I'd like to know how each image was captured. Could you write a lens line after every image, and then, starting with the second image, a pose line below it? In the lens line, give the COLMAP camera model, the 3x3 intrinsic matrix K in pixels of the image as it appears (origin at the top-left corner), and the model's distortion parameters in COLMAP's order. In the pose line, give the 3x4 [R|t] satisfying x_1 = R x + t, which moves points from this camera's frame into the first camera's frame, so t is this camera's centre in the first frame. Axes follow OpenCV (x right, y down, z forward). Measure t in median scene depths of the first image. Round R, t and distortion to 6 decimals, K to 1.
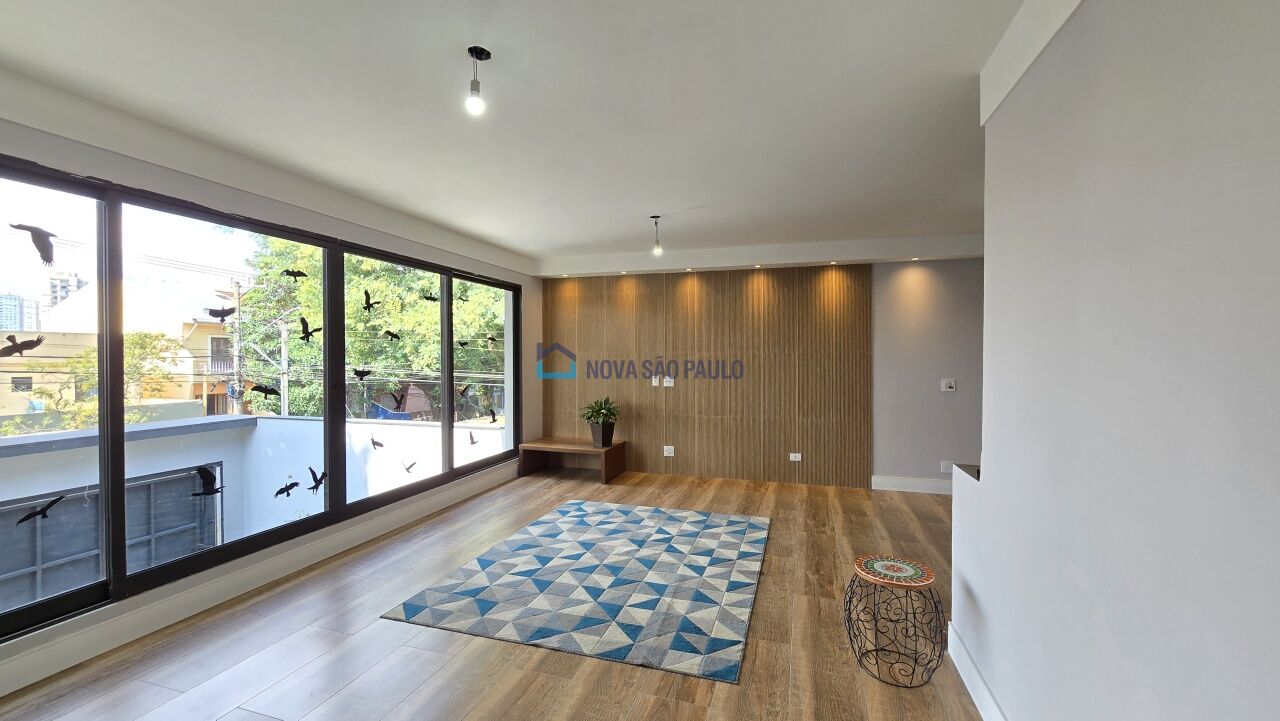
lens RADIAL K [[521.3, 0, 637.3], [0, 521.3, 359.4], [0, 0, 1]] dist [-0.007080, -0.000639]
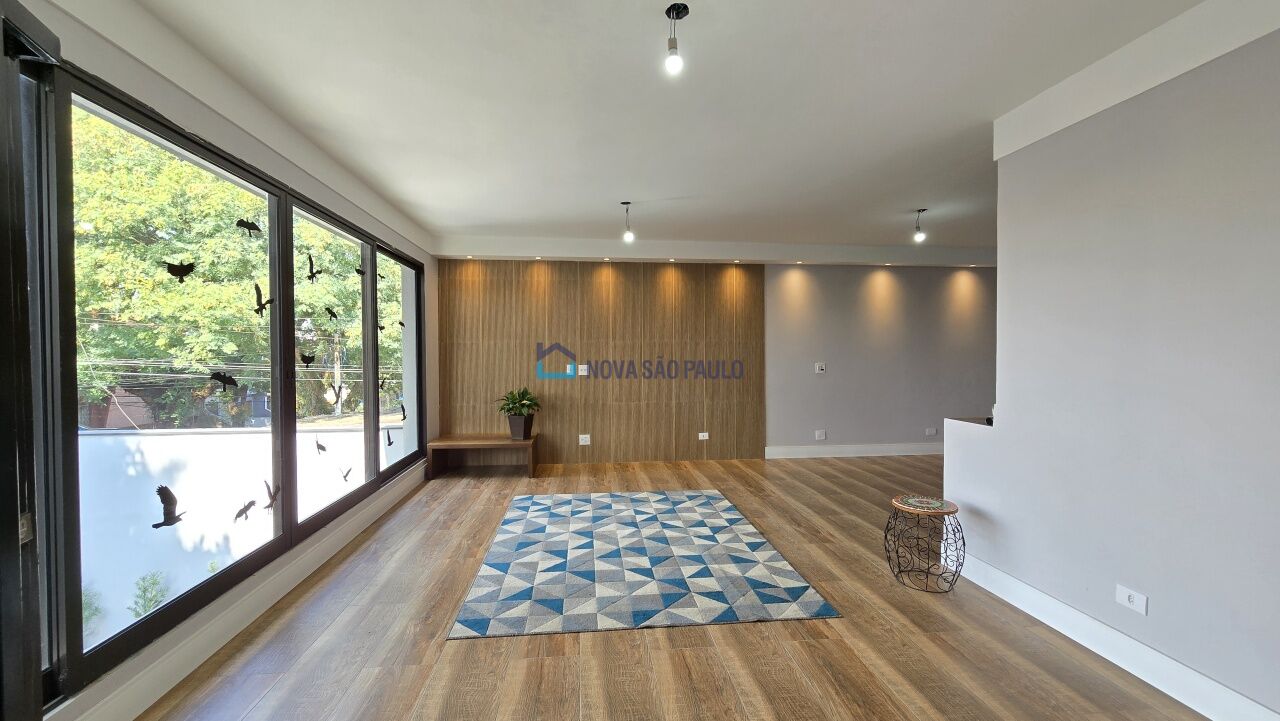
lens RADIAL K [[521.3, 0, 632.9], [0, 521.3, 357.8], [0, 0, 1]] dist [-0.007080, -0.000639]
pose [[0.918439, -0.007195, 0.395498, -0.359368], [0.006333, 0.999974, 0.003487, 0.023222], [-0.395513, -0.000698, 0.918460, 0.066622]]
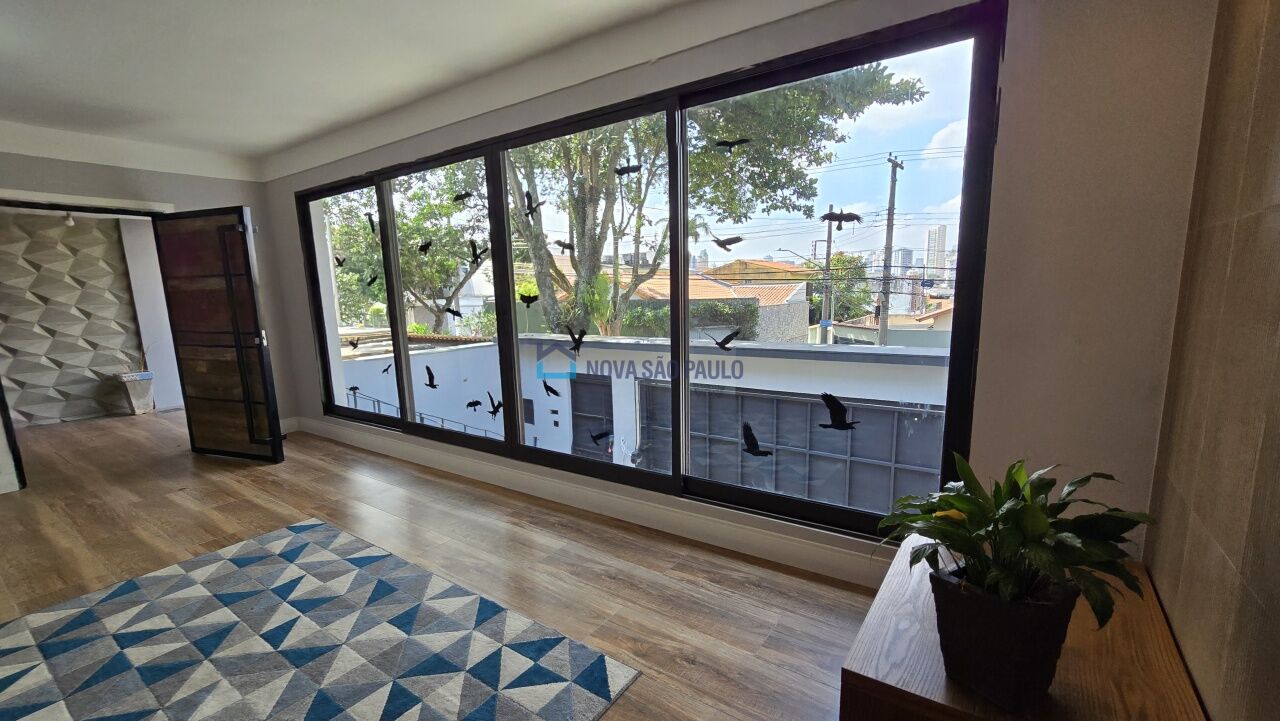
lens RADIAL K [[550.0, 0, 614.3], [0, 550.0, 382.6], [0, 0, 1]] dist [0.000812, 0.000458]
pose [[-0.327858, 0.166038, -0.930022, 0.232265], [0.019911, 0.985430, 0.168911, 0.012467], [0.944517, 0.036861, -0.326387, 1.309681]]
